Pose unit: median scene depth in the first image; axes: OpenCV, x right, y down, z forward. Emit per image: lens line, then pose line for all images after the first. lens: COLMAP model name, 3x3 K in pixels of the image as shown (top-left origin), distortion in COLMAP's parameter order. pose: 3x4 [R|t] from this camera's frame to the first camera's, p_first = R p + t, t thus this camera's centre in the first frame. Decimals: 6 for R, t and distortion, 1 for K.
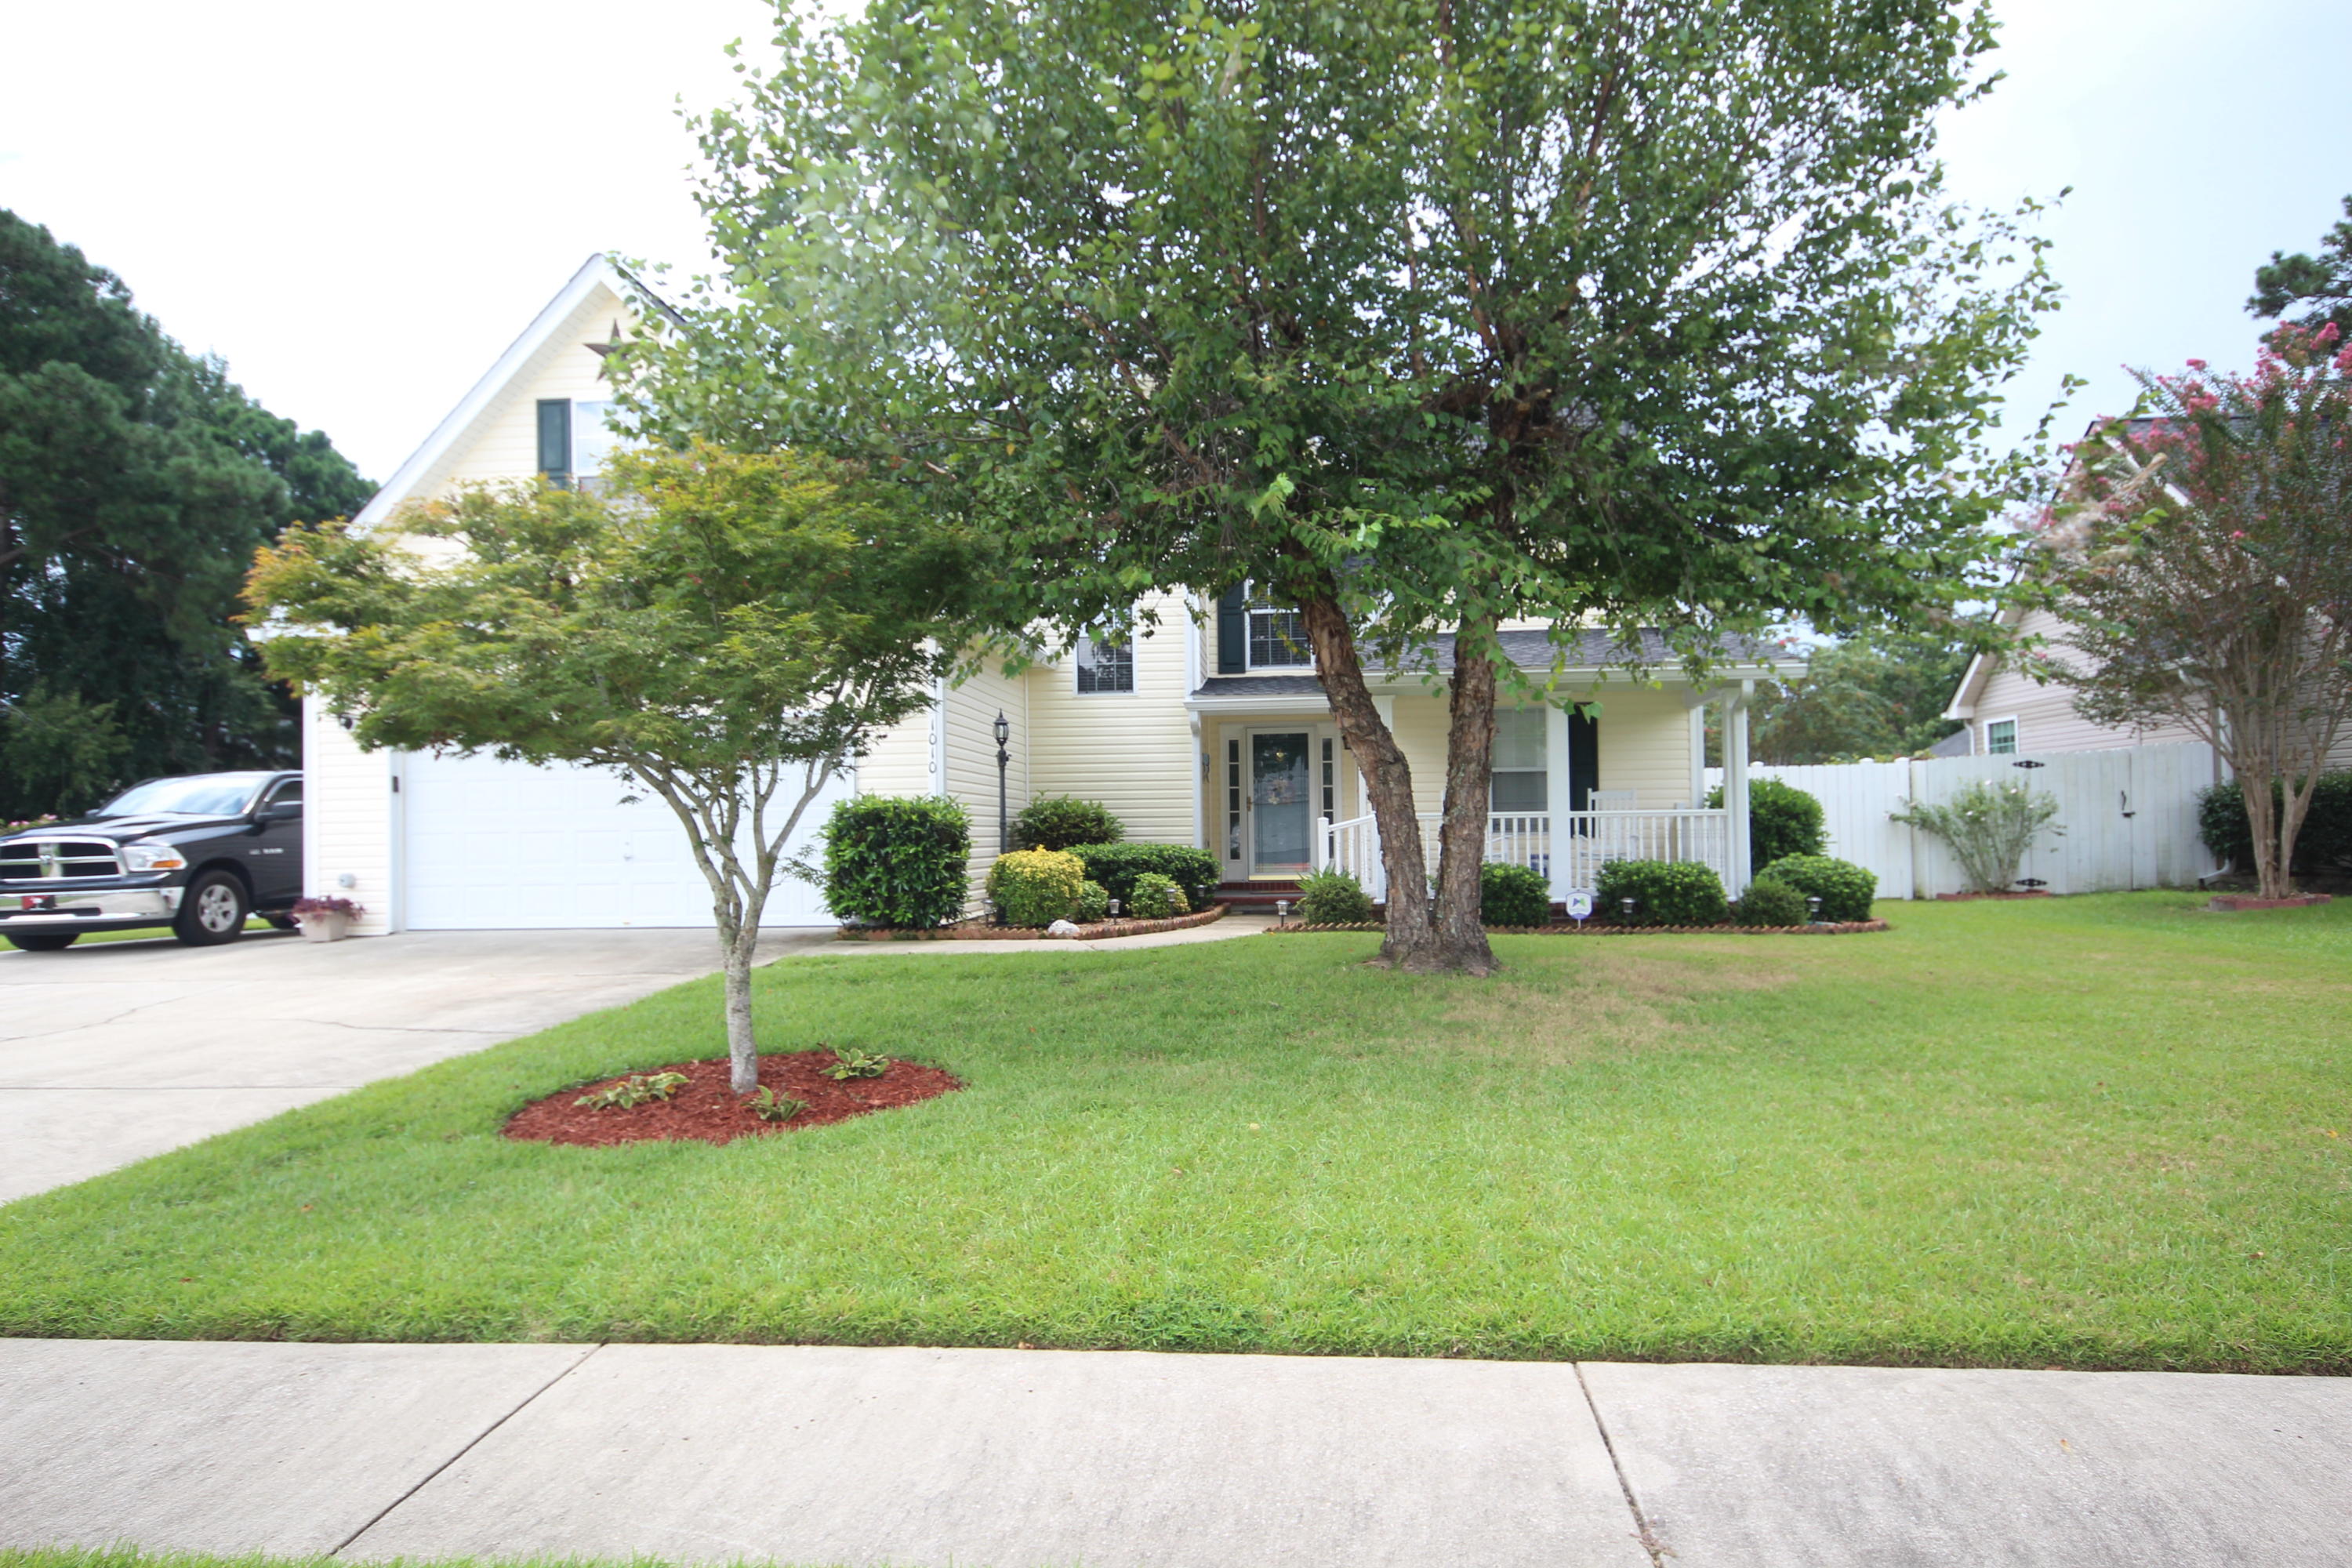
lens RADIAL K [[1437.7, 0, 1177.2], [0, 1437.7, 791.3], [0, 0, 1]] dist [0.005323, 0.000420]
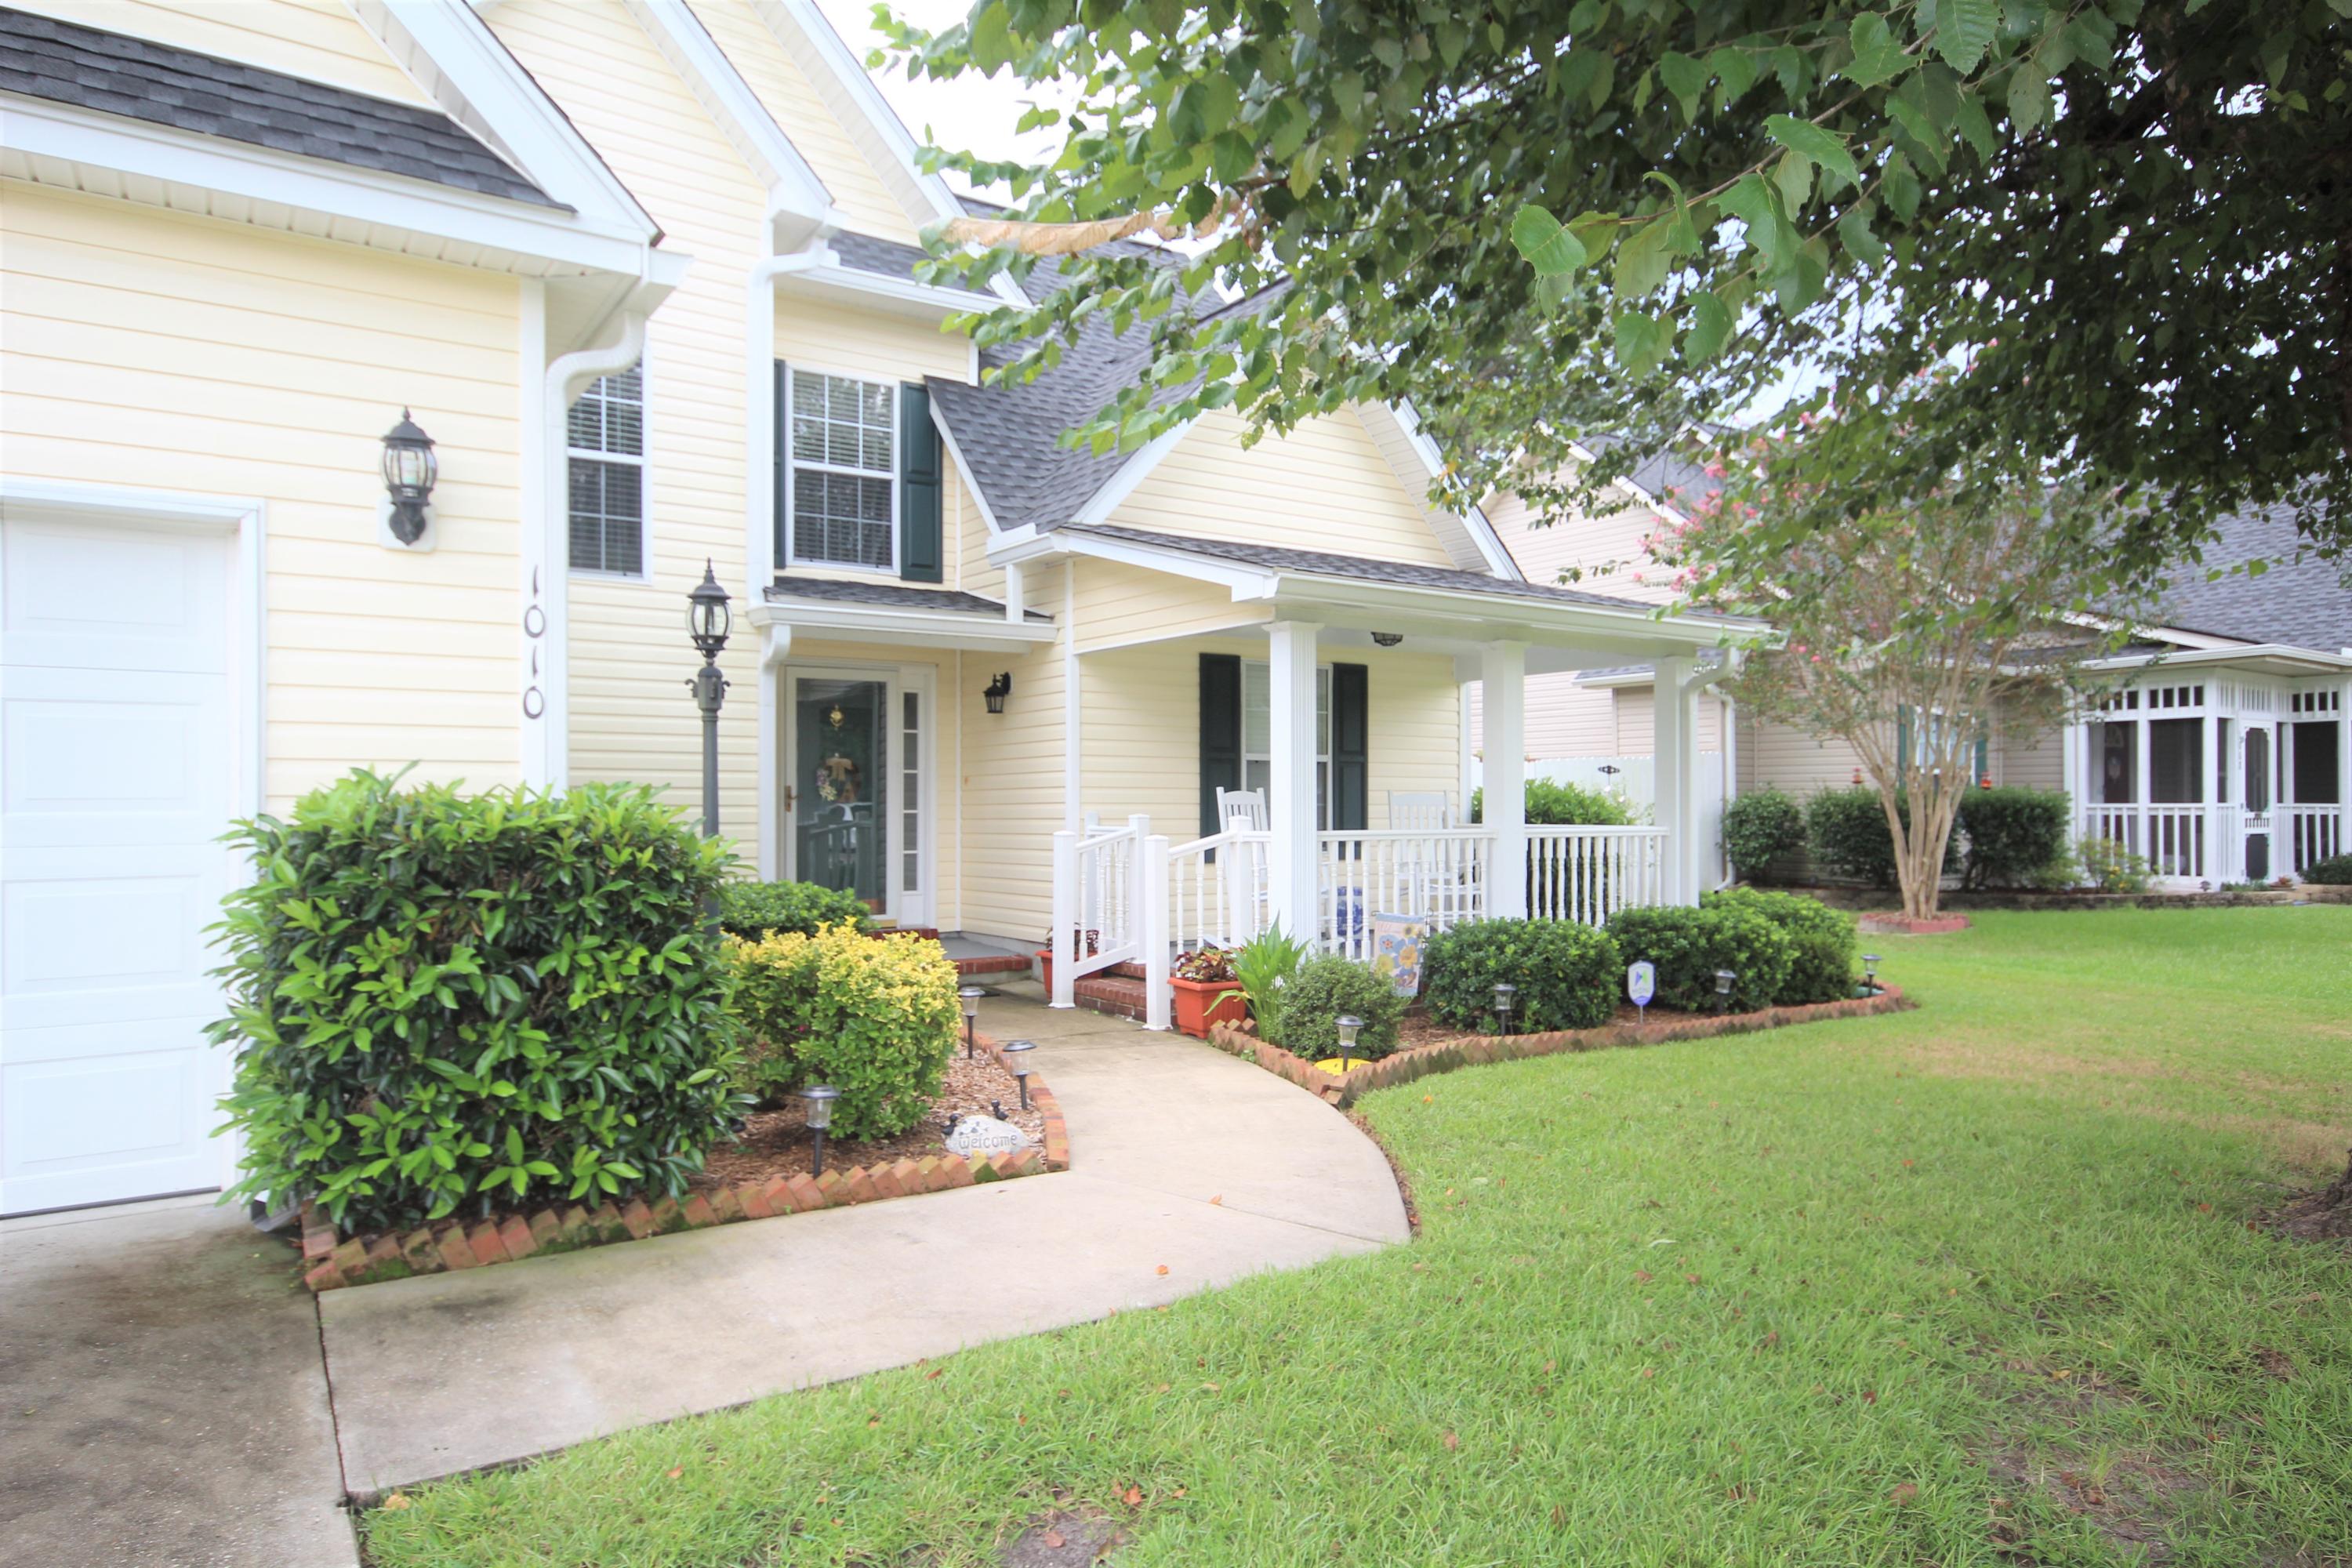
lens RADIAL K [[1437.7, 0, 1180.8], [0, 1437.7, 787.2], [0, 0, 1]] dist [0.005323, 0.000420]
pose [[0.765090, 0.021427, 0.643567, -0.270789], [-0.028397, 0.999597, 0.000479, -0.000514], [-0.643297, -0.018642, 0.765389, 0.624950]]
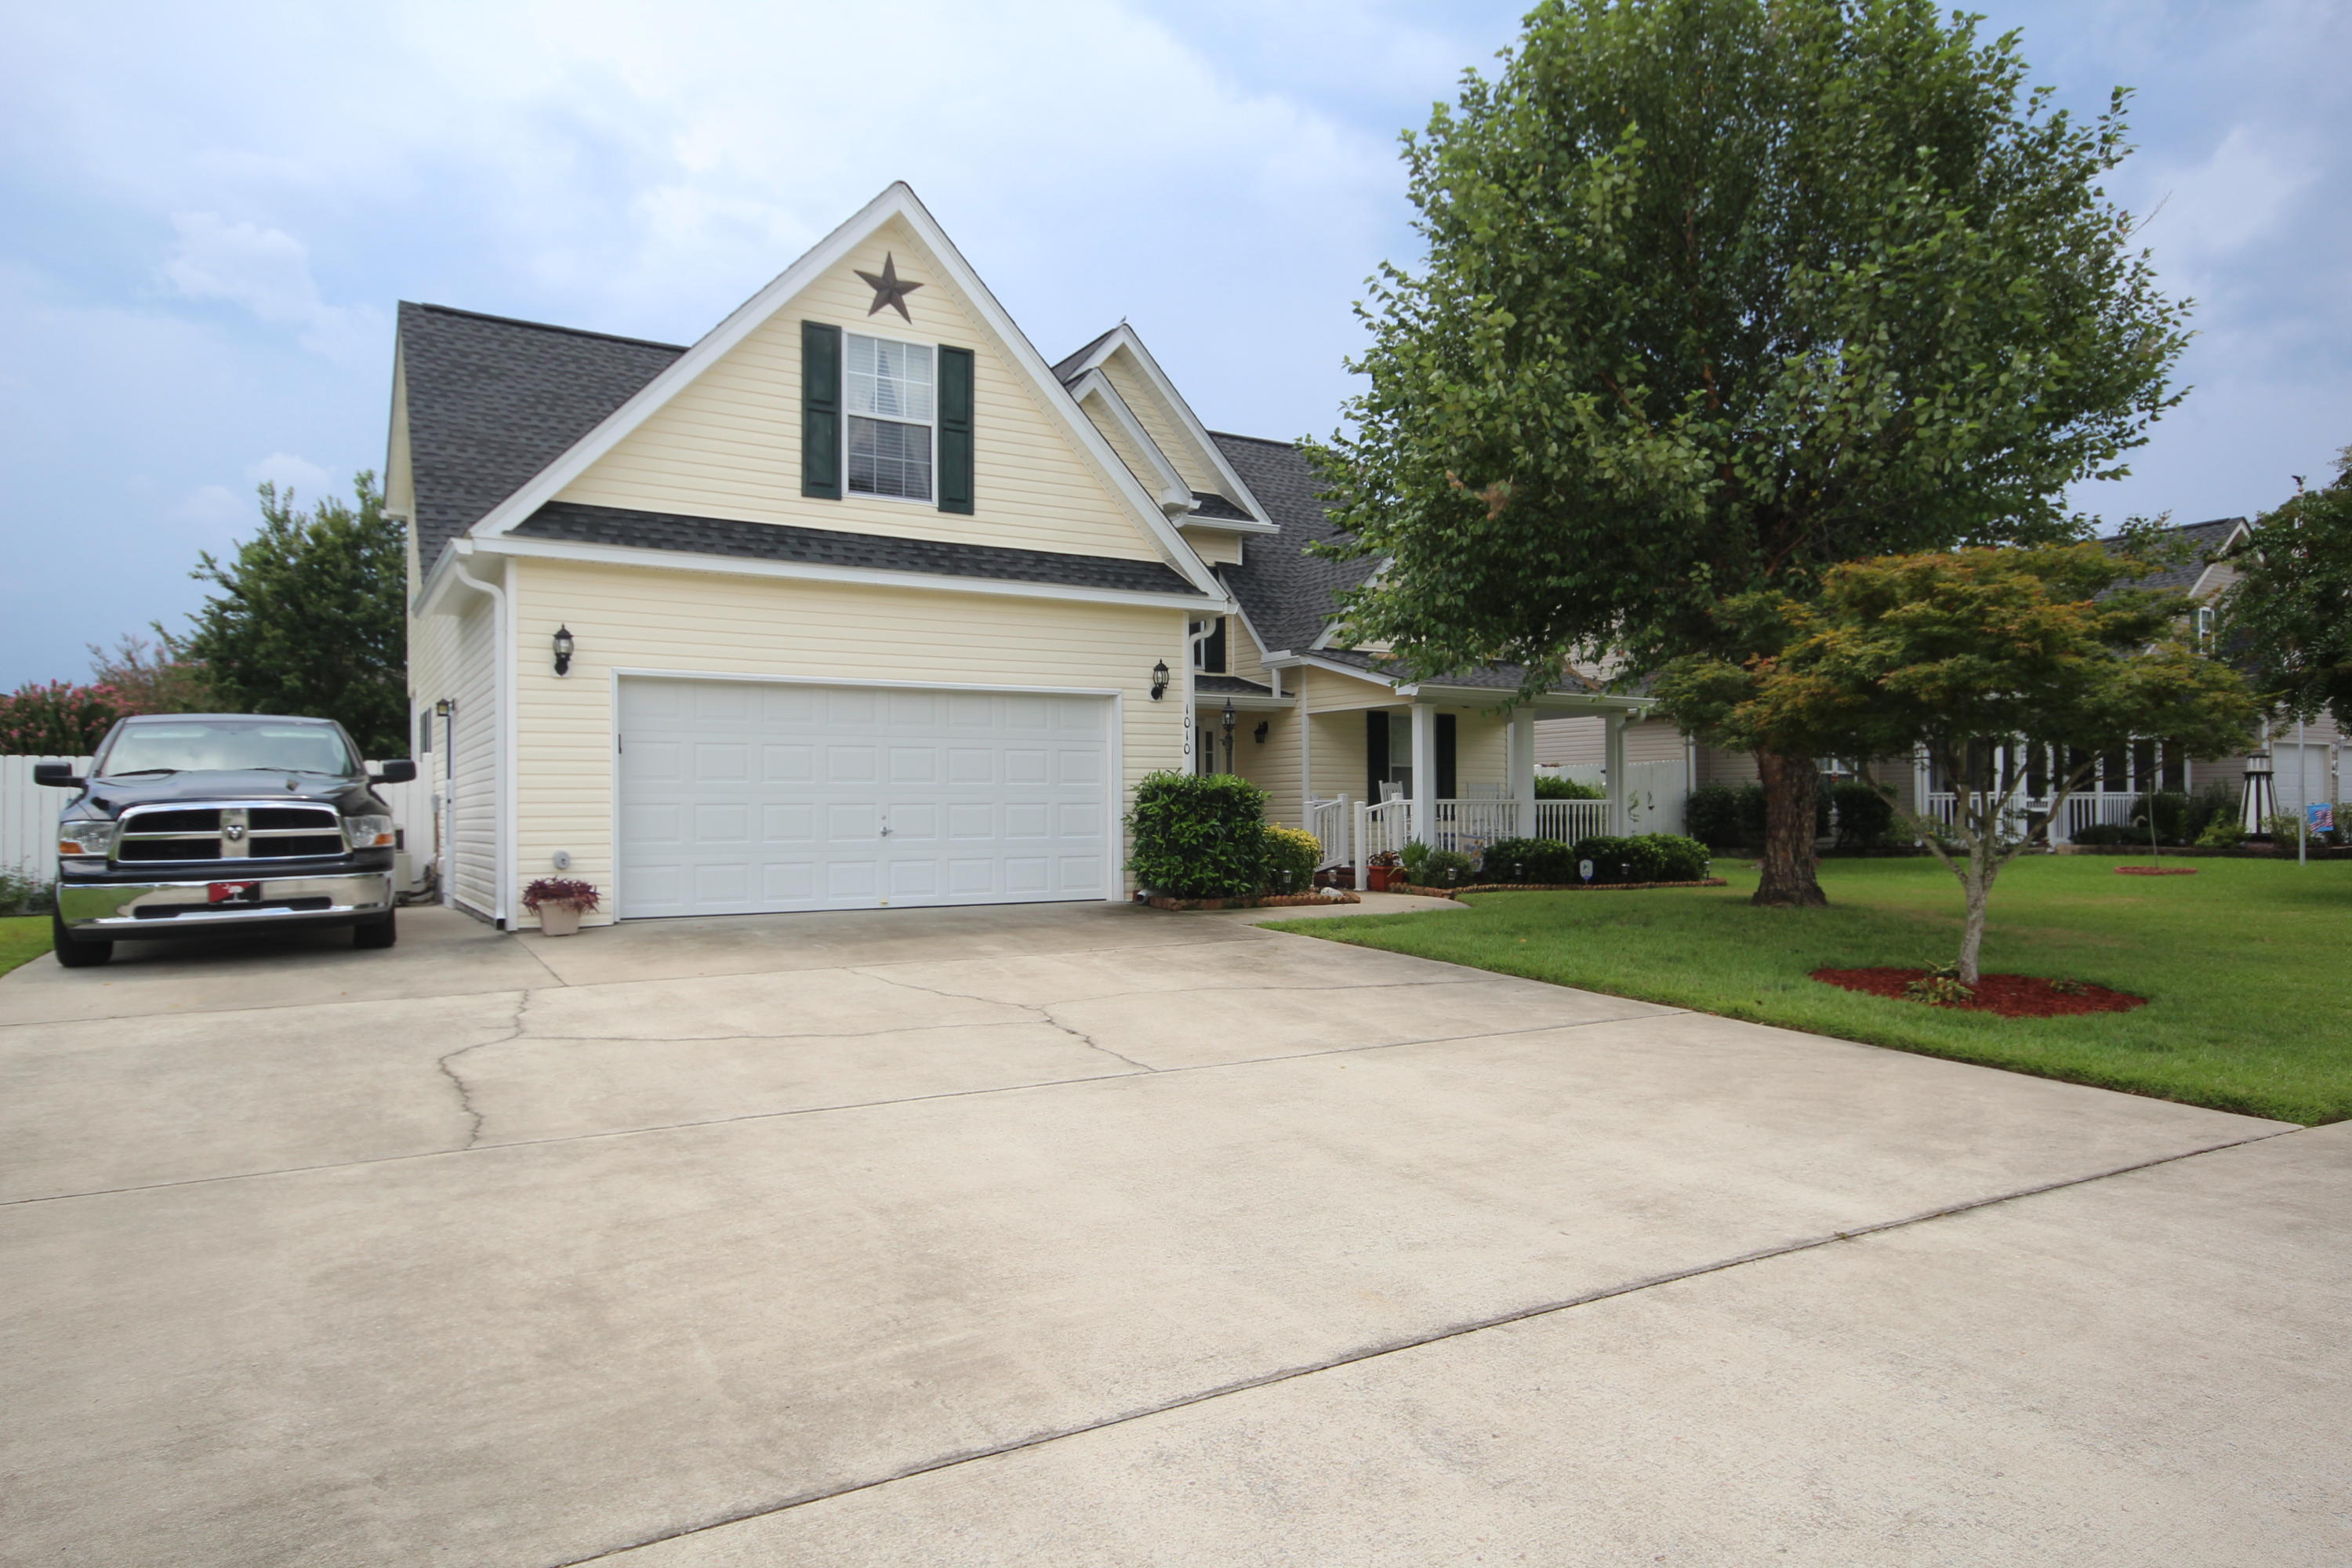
lens RADIAL K [[1437.7, 0, 1165.3], [0, 1437.7, 787.5], [0, 0, 1]] dist [0.005323, 0.000420]
pose [[0.802733, 0.021252, 0.595959, -0.809880], [-0.024326, 0.999700, -0.002883, 0.015649], [-0.595842, -0.012183, 0.803010, 0.148766]]
